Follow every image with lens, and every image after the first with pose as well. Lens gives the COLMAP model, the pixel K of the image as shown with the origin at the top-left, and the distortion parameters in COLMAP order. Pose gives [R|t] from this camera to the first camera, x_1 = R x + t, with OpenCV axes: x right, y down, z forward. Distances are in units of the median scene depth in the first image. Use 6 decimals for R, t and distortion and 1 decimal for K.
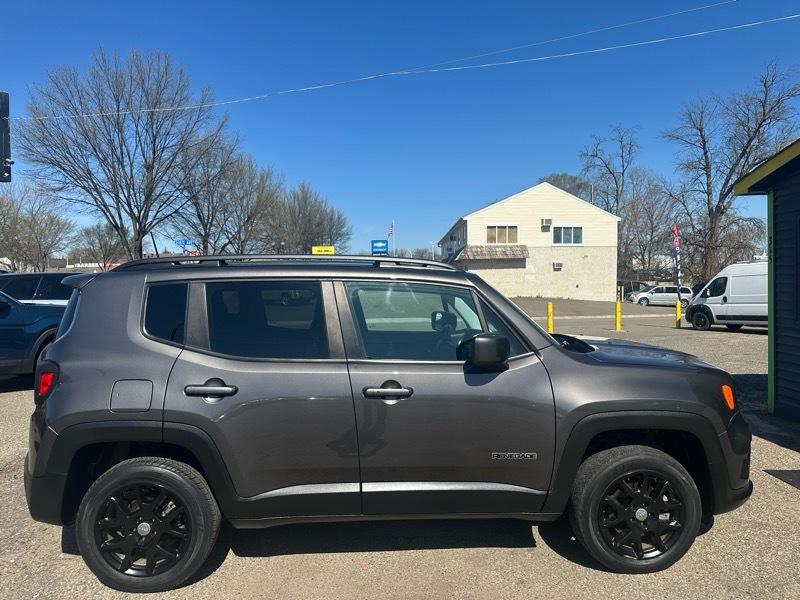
lens RADIAL K [[562.0, 0, 401.7], [0, 562.0, 312.0], [0, 0, 1]] dist [0.044244, -0.061571]
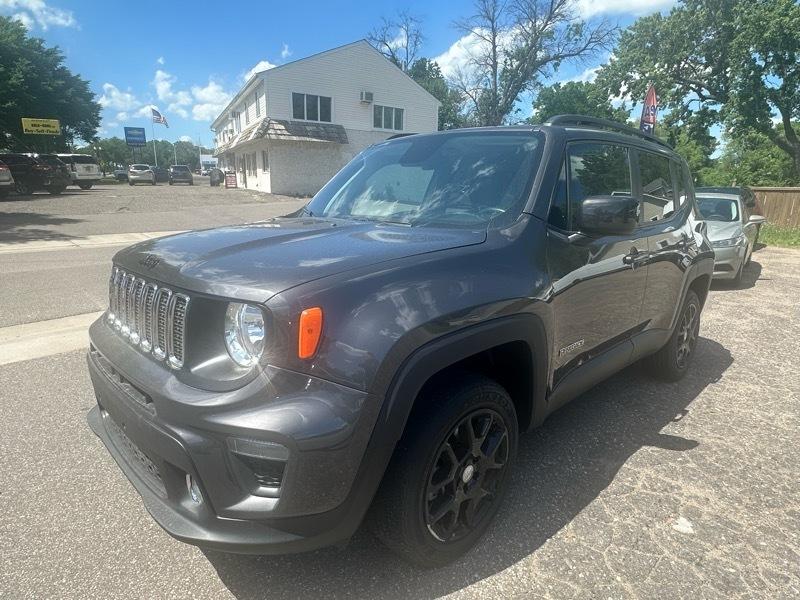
lens RADIAL K [[483.7, 0, 397.0], [0, 483.7, 304.2], [0, 0, 1]] dist [0.001903, 0.002953]
pose [[0.906708, -0.076292, 0.414802, -0.002150], [-0.006365, 0.980916, 0.194328, -0.009257], [-0.421712, -0.178839, 0.888918, 0.321896]]
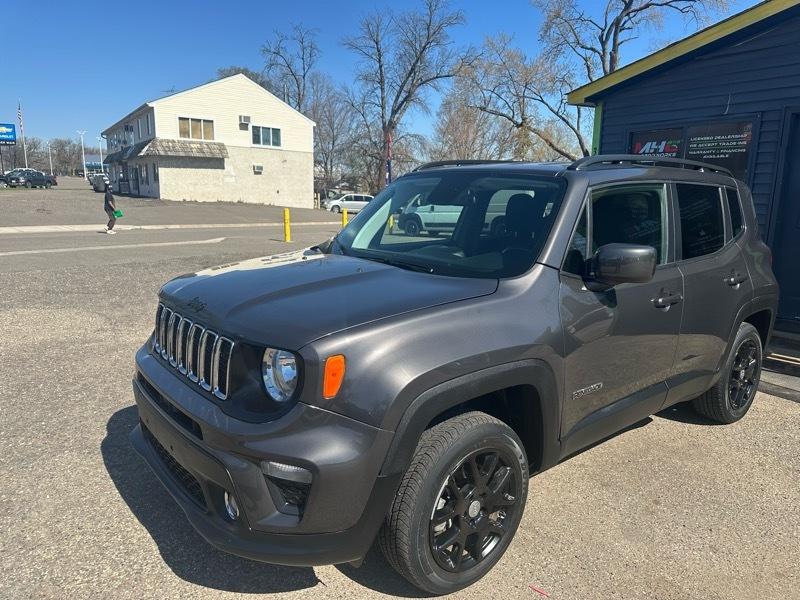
lens RADIAL K [[562.0, 0, 401.7], [0, 562.0, 312.0], [0, 0, 1]] dist [0.044244, -0.061571]
pose [[0.842447, -0.082386, 0.532444, -0.042947], [-0.005985, 0.986748, 0.162150, 0.000067], [-0.538747, -0.139790, 0.830789, 0.046129]]
